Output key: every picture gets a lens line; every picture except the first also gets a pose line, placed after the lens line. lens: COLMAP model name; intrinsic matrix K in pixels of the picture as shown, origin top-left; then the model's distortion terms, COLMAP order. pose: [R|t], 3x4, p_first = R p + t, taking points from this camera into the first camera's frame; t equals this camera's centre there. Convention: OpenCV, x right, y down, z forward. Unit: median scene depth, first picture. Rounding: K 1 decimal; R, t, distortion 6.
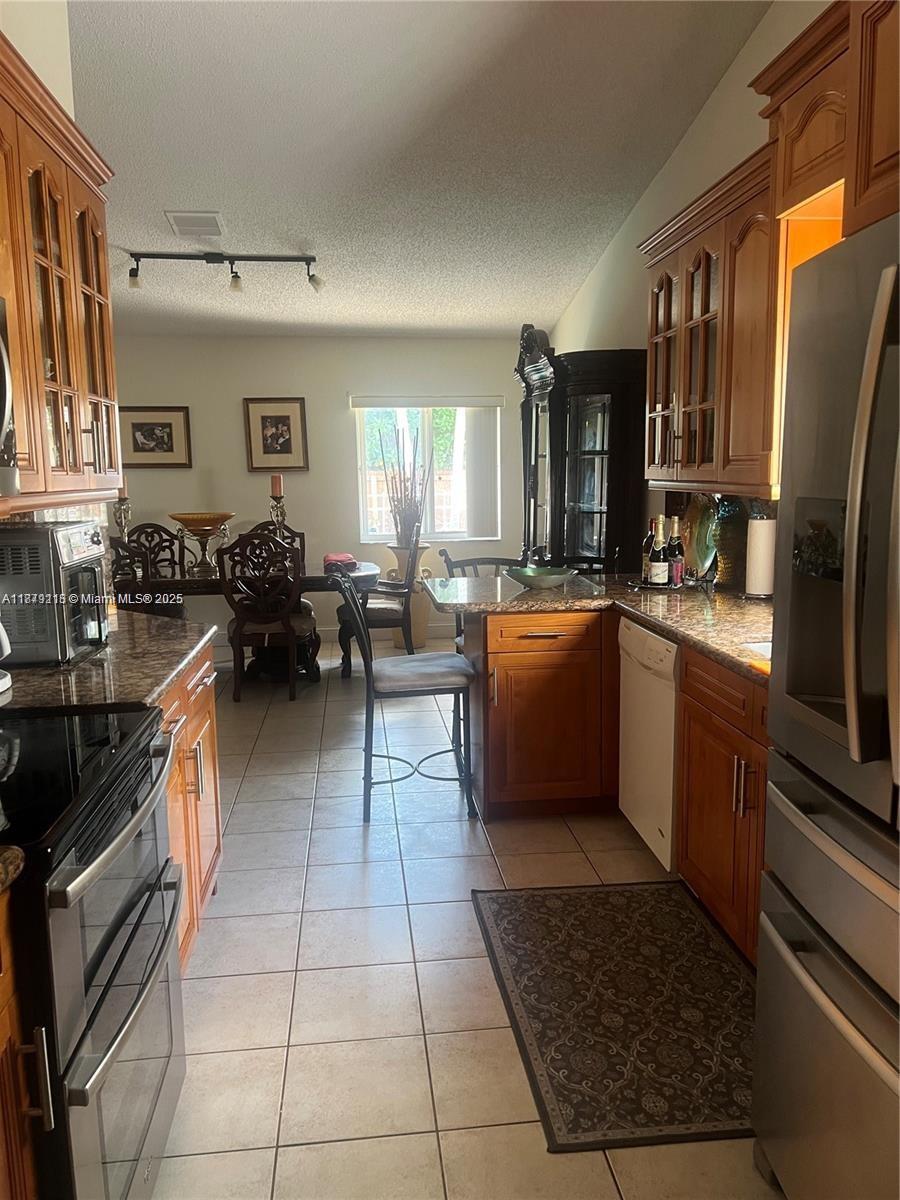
lens RADIAL K [[920.5, 0, 453.8], [0, 920.5, 604.8], [0, 0, 1]] dist [0.074341, -0.072556]
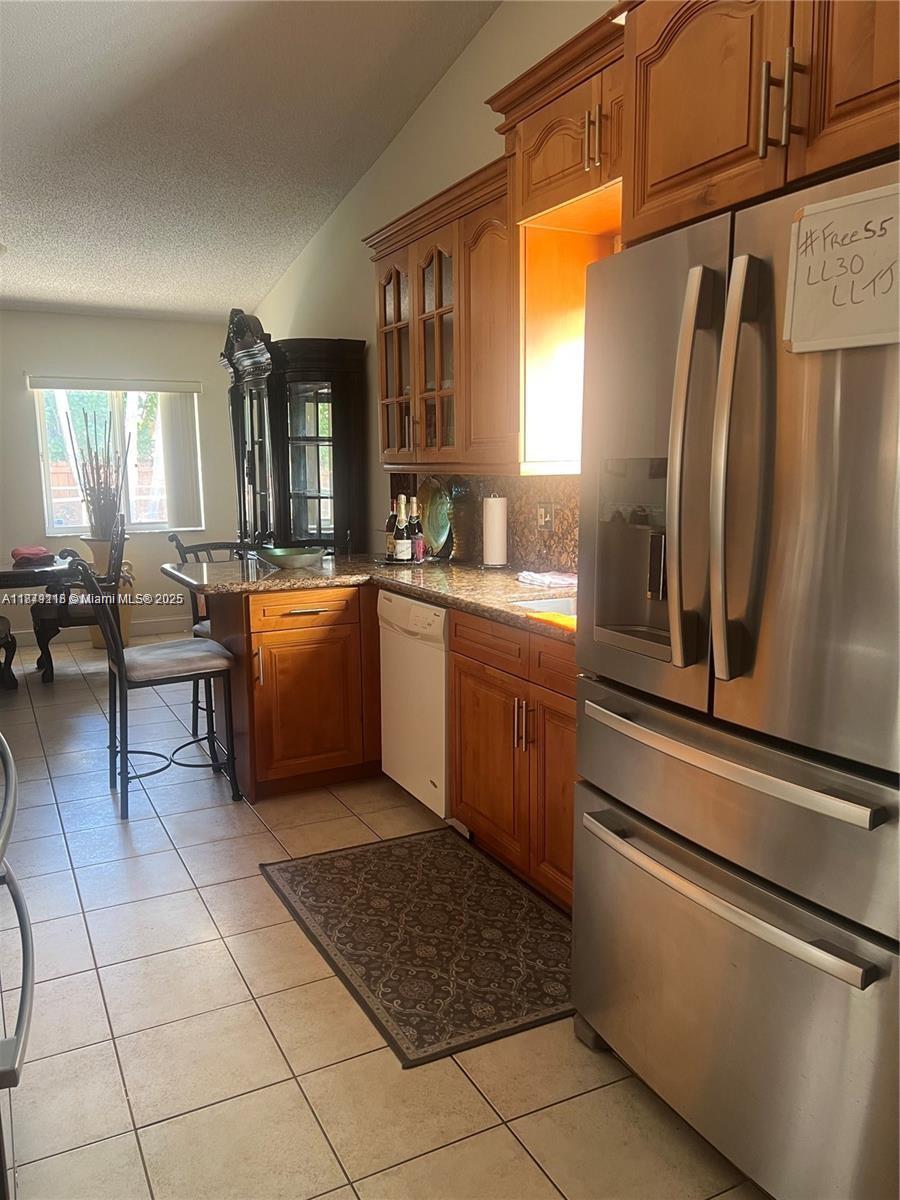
lens RADIAL K [[920.5, 0, 453.8], [0, 920.5, 604.8], [0, 0, 1]] dist [0.074341, -0.072556]
pose [[0.935705, -0.050272, 0.349184, -0.120633], [0.049162, 0.998718, 0.012048, 0.023774], [-0.349342, 0.005893, 0.936977, -0.021245]]
